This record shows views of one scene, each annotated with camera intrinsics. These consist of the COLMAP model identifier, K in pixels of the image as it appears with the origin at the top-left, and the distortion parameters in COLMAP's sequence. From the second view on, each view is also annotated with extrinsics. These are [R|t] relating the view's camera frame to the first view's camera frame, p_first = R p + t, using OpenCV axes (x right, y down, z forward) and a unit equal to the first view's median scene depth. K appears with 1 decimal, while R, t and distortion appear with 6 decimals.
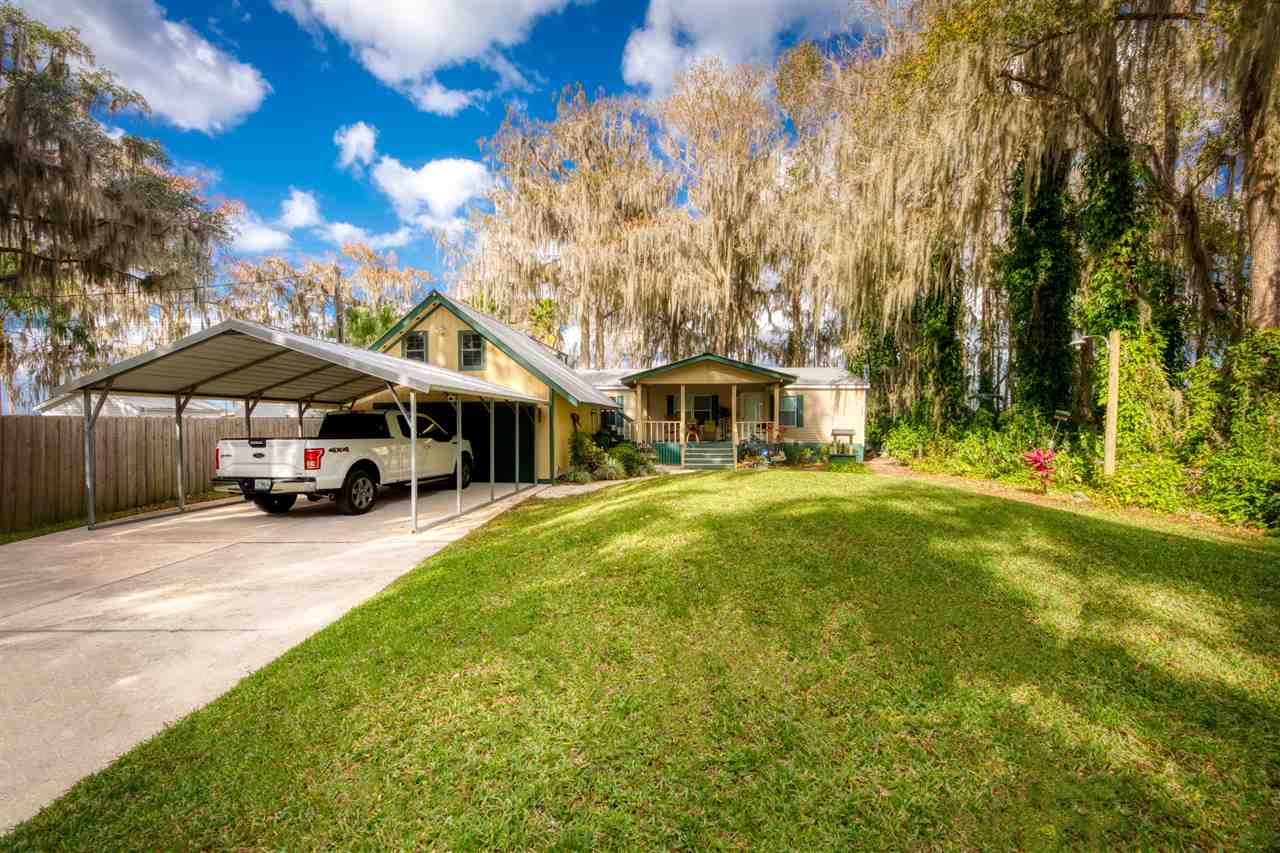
lens RADIAL K [[528.7, 0, 632.2], [0, 528.7, 423.5], [0, 0, 1]] dist [-0.000024, -0.004705]
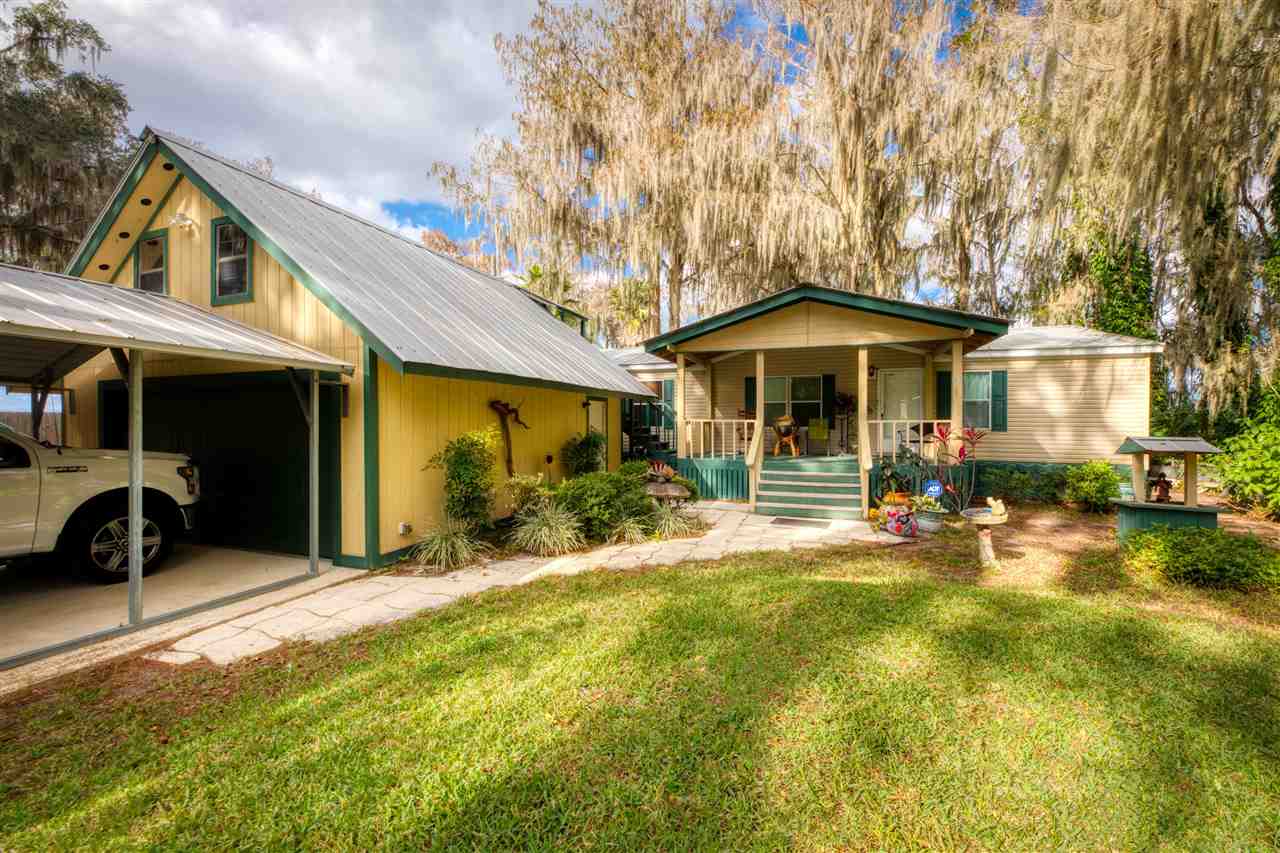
lens RADIAL K [[528.7, 0, 632.2], [0, 528.7, 423.5], [0, 0, 1]] dist [-0.000024, -0.004705]
pose [[0.971644, -0.000638, -0.236448, 0.089810], [-0.001051, 0.999975, -0.007019, 0.003367], [0.236447, 0.007068, 0.971619, 0.417635]]
